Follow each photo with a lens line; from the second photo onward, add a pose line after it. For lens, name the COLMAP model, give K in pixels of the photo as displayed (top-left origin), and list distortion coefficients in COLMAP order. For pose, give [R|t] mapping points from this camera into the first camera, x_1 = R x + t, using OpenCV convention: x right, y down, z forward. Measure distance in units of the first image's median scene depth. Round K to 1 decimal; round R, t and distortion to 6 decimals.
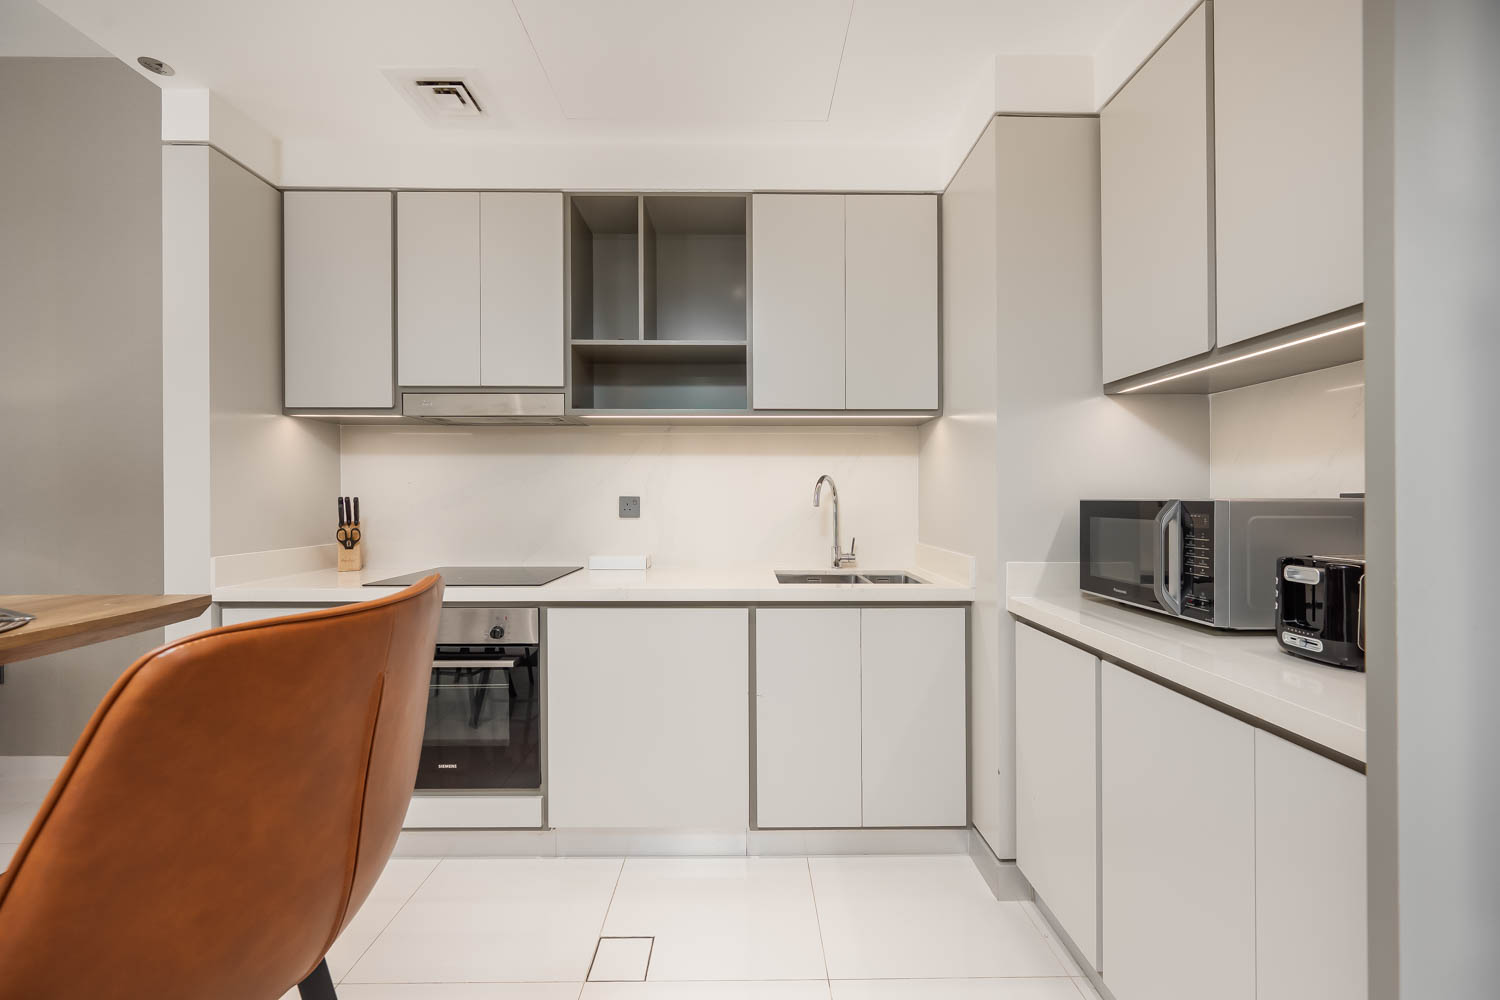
lens RADIAL K [[622.6, 0, 758.1], [0, 622.6, 494.2], [0, 0, 1]] dist [0.000171, -0.000275]
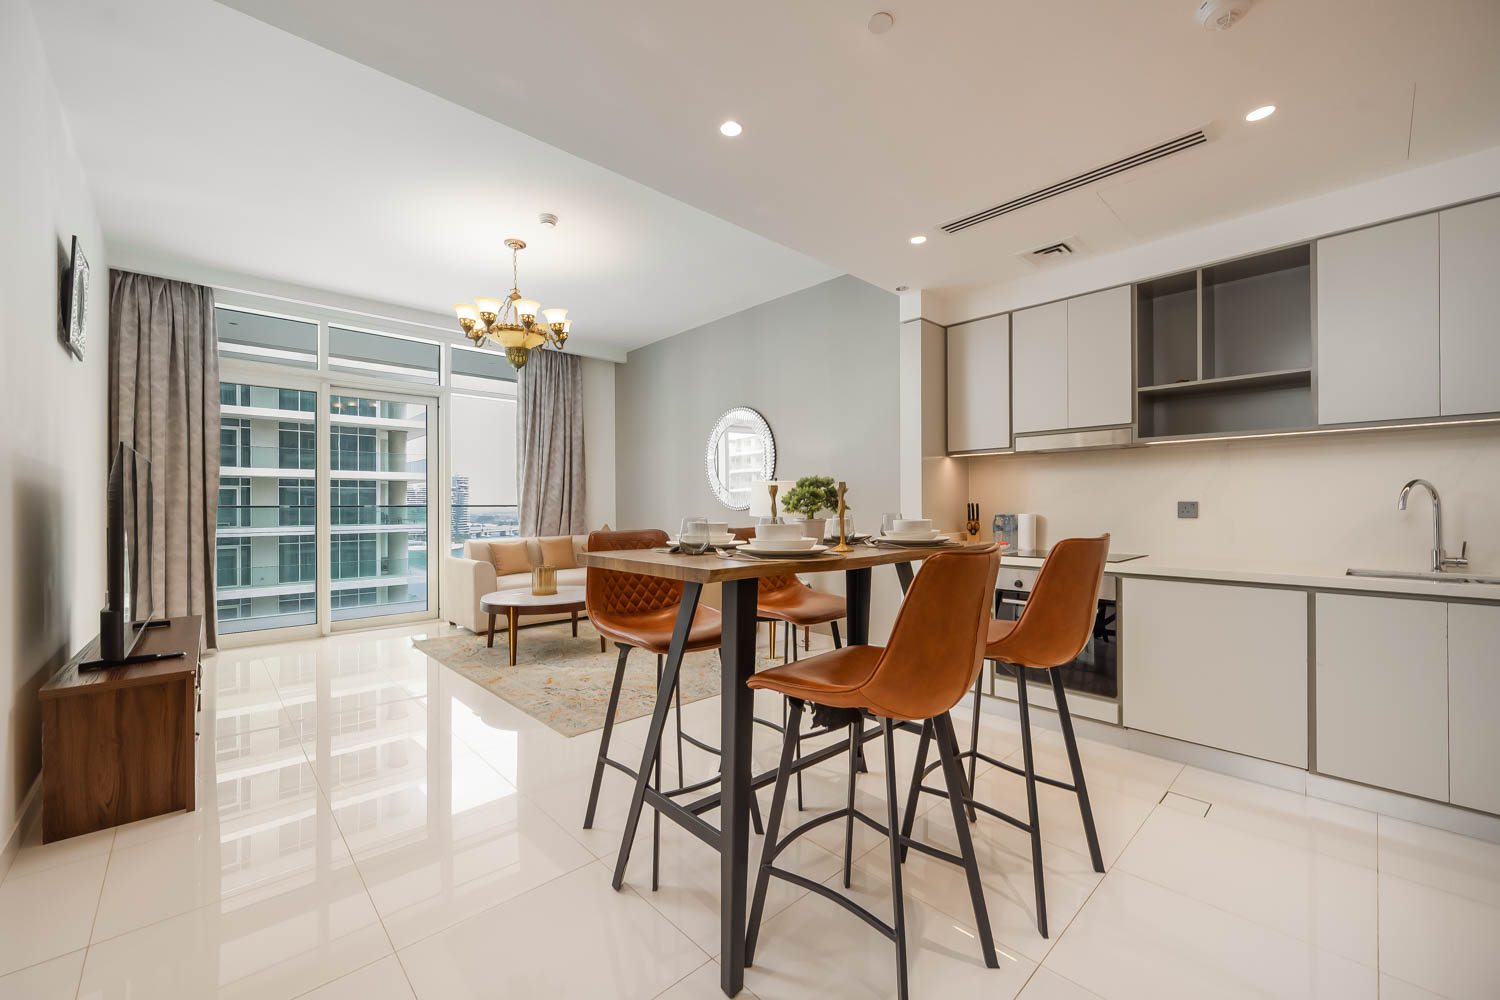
lens RADIAL K [[595.3, 0, 753.7], [0, 595.3, 511.2], [0, 0, 1]] dist [-0.001295, -0.000133]
pose [[0.677499, 0.002913, -0.735518, 0.095716], [0.008120, 0.999902, 0.011439, 0.002852], [0.735479, -0.013723, 0.677409, -0.529816]]
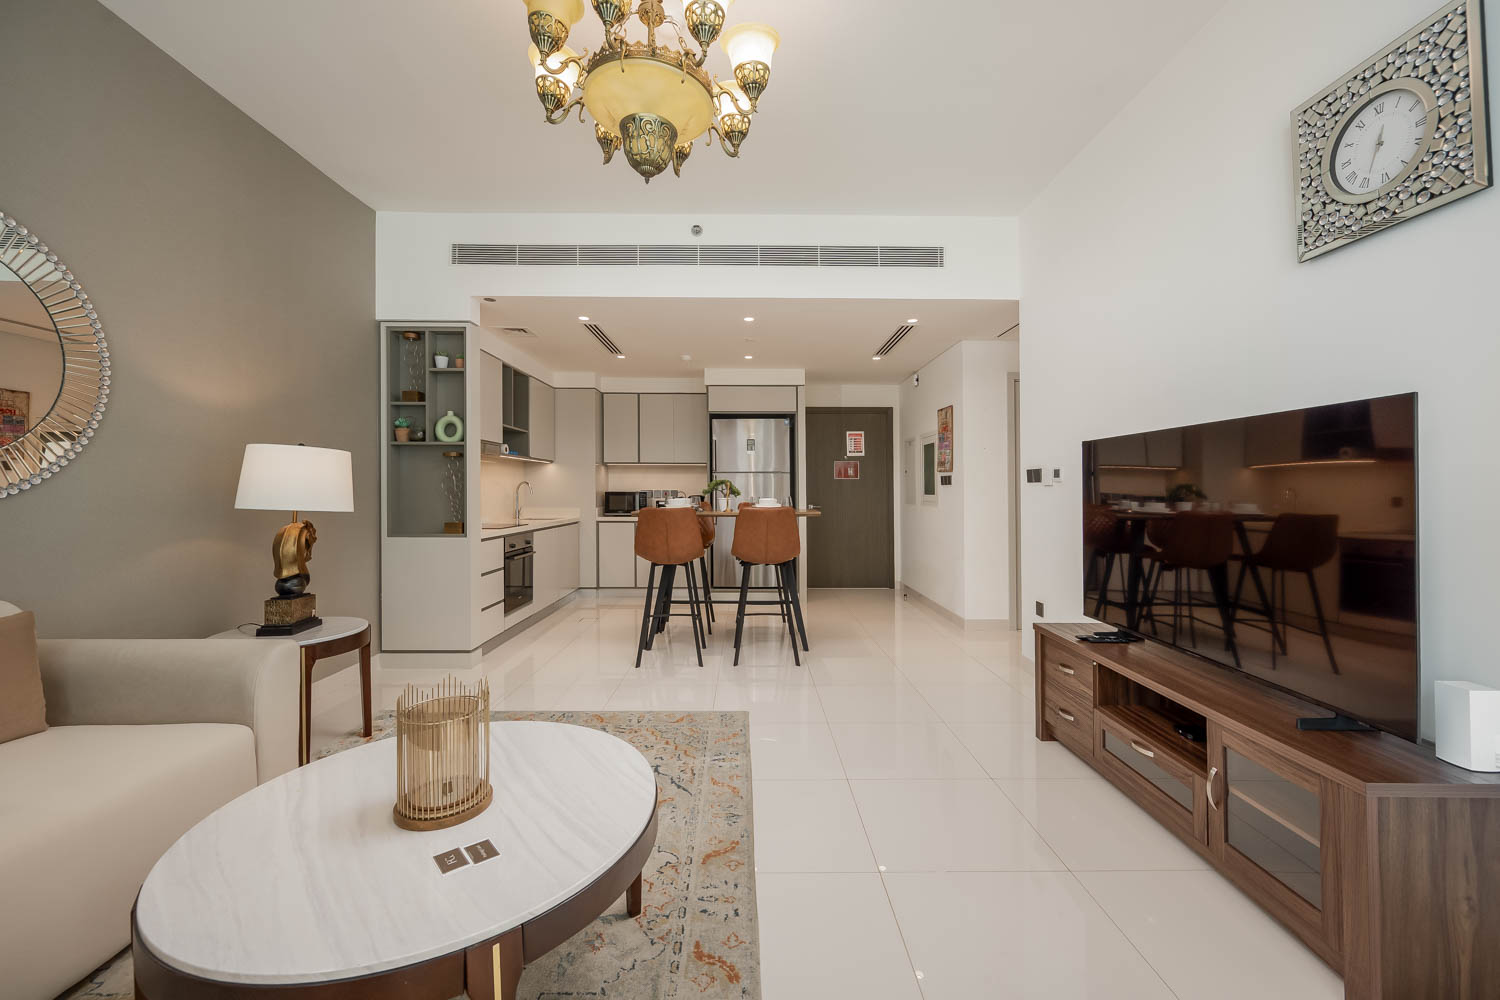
lens RADIAL K [[595.3, 0, 753.7], [0, 595.3, 511.2], [0, 0, 1]] dist [-0.001295, -0.000133]
pose [[-0.000288, -0.043775, 0.999041, -2.582951], [-0.018853, 0.998864, 0.043762, -0.035270], [-0.999822, -0.018822, -0.001113, 0.051991]]
